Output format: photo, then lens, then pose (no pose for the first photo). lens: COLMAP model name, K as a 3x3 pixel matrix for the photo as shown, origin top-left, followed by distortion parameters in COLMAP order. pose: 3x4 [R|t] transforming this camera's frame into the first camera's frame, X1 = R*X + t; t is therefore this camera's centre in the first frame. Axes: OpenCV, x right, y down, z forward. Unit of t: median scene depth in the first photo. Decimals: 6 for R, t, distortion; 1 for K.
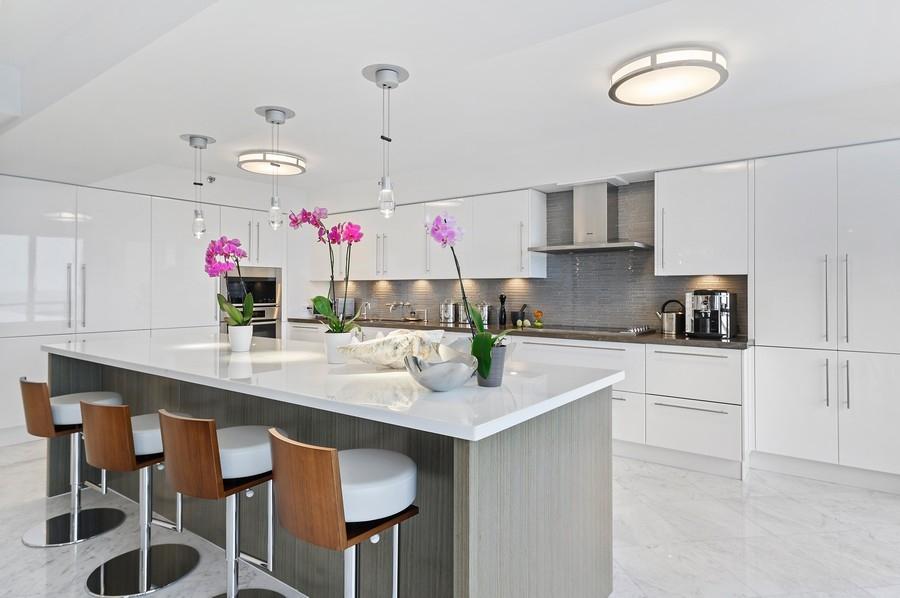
lens RADIAL K [[518.0, 0, 447.8], [0, 518.0, 289.3], [0, 0, 1]] dist [0.000593, 0.001056]
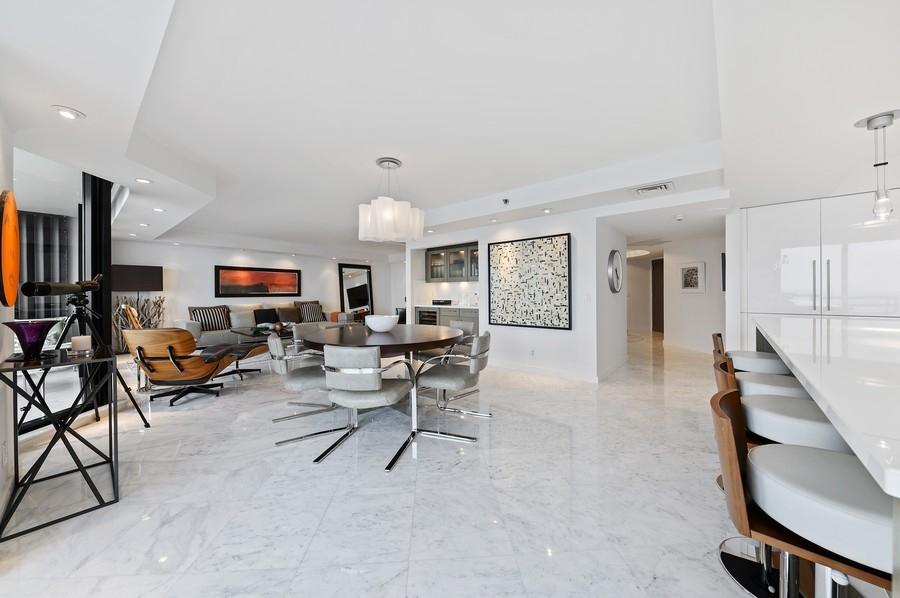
lens RADIAL K [[312.3, 0, 457.3], [0, 312.3, 295.2], [0, 0, 1]] dist [0.001464, -0.000510]
pose [[-0.077026, 0.007243, -0.997003, 0.163560], [0.009126, 0.999937, 0.006559, 0.031780], [0.996987, -0.008593, -0.077087, 0.232866]]
